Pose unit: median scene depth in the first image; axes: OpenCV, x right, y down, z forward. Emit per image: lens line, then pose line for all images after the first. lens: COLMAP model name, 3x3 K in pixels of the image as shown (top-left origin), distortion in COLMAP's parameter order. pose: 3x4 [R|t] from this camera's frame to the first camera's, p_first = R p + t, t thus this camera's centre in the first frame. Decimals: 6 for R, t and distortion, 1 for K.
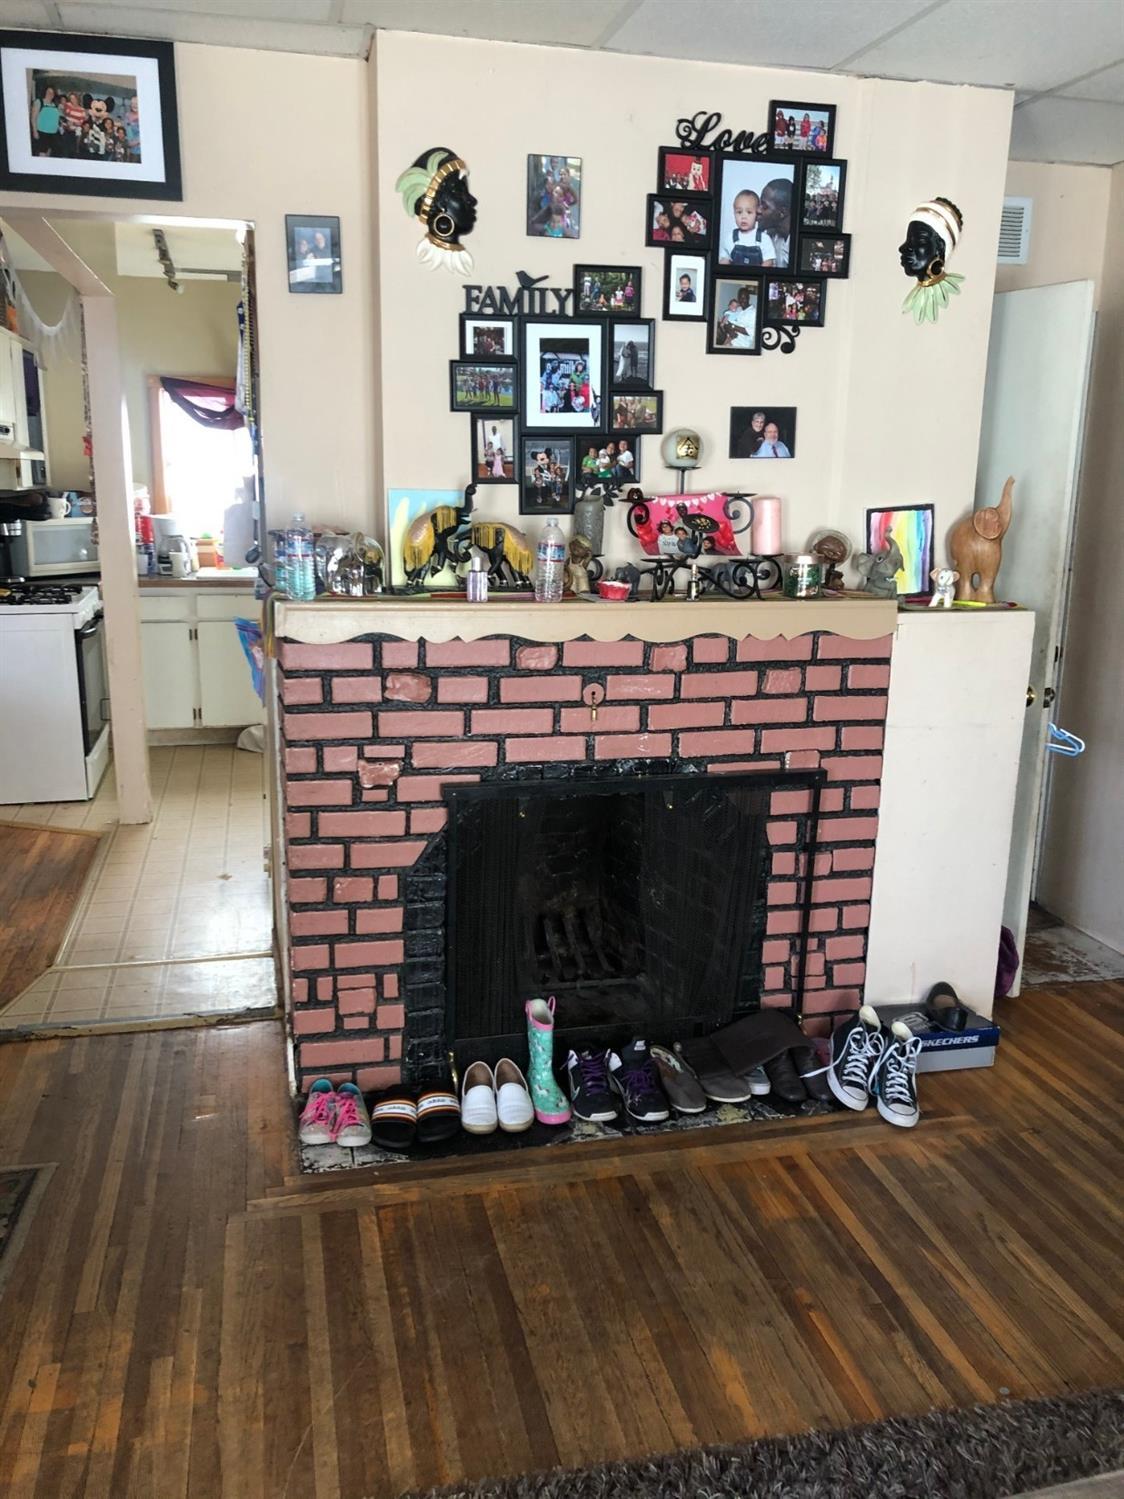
lens RADIAL K [[1243.4, 0, 557.7], [0, 1243.4, 752.4], [0, 0, 1]] dist [0.045926, -0.000761]
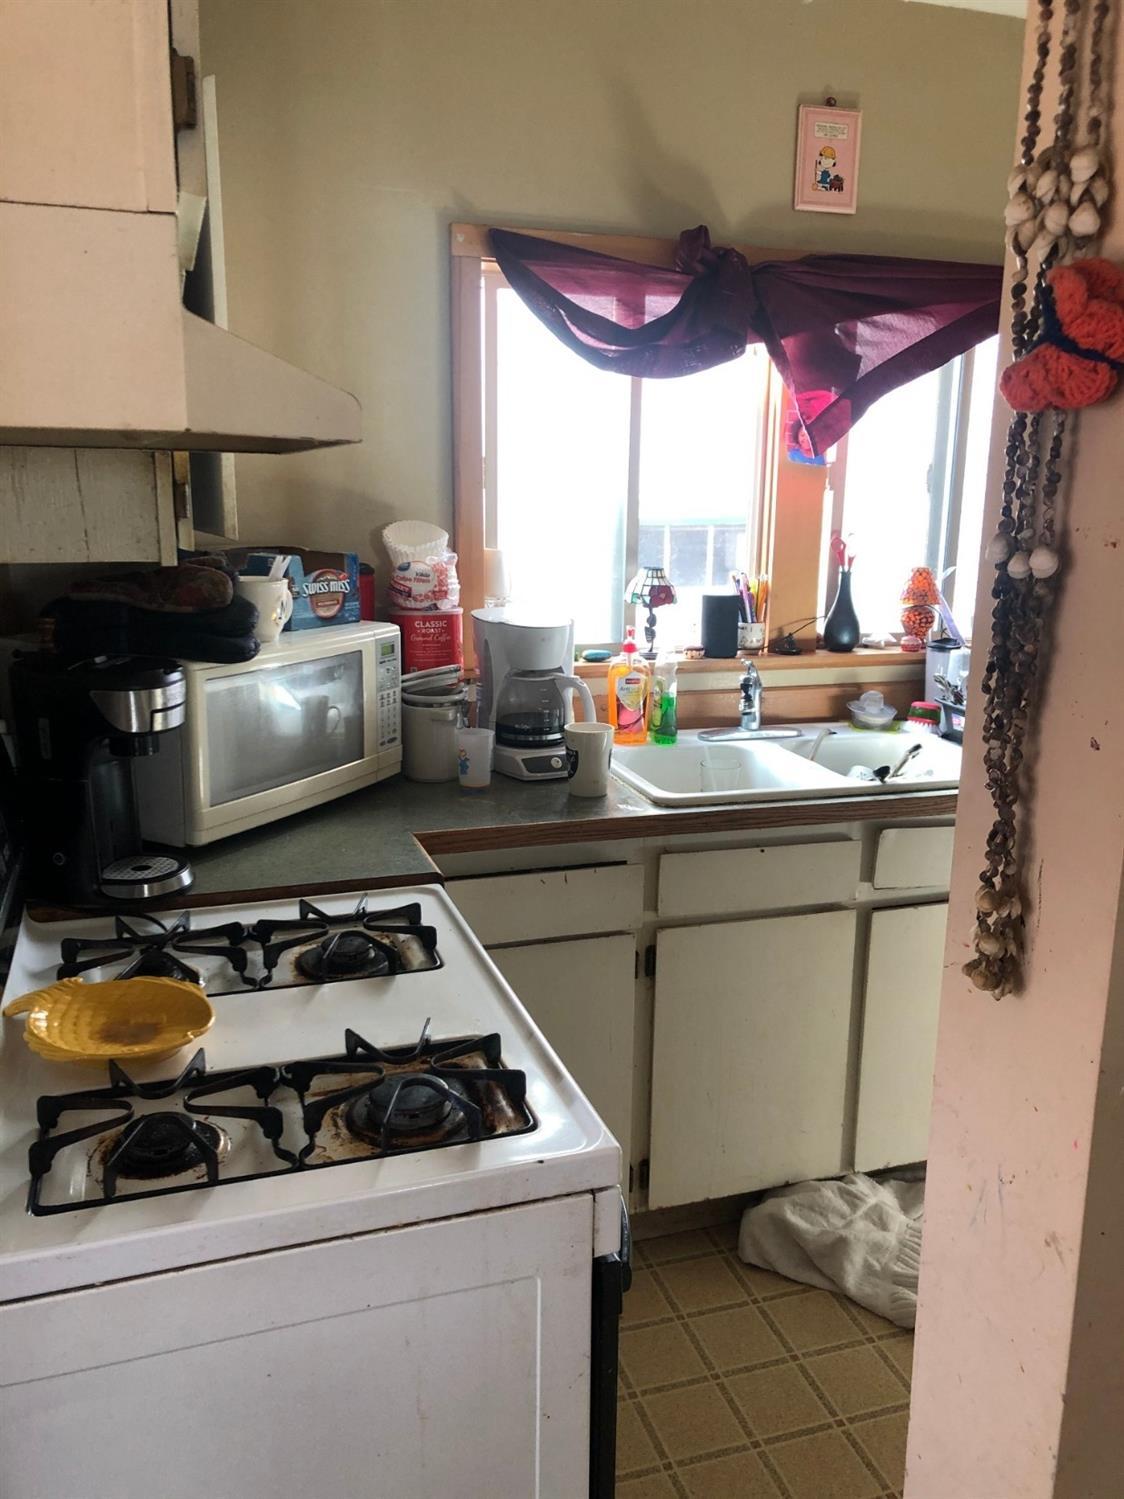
lens RADIAL K [[1243.4, 0, 566.0], [0, 1243.4, 746.5], [0, 0, 1]] dist [0.045926, -0.000761]
pose [[0.997782, -0.020989, 0.063170, -0.334986], [0.021040, 0.999779, -0.000146, -0.155293], [-0.063153, 0.001475, 0.998003, 0.663798]]
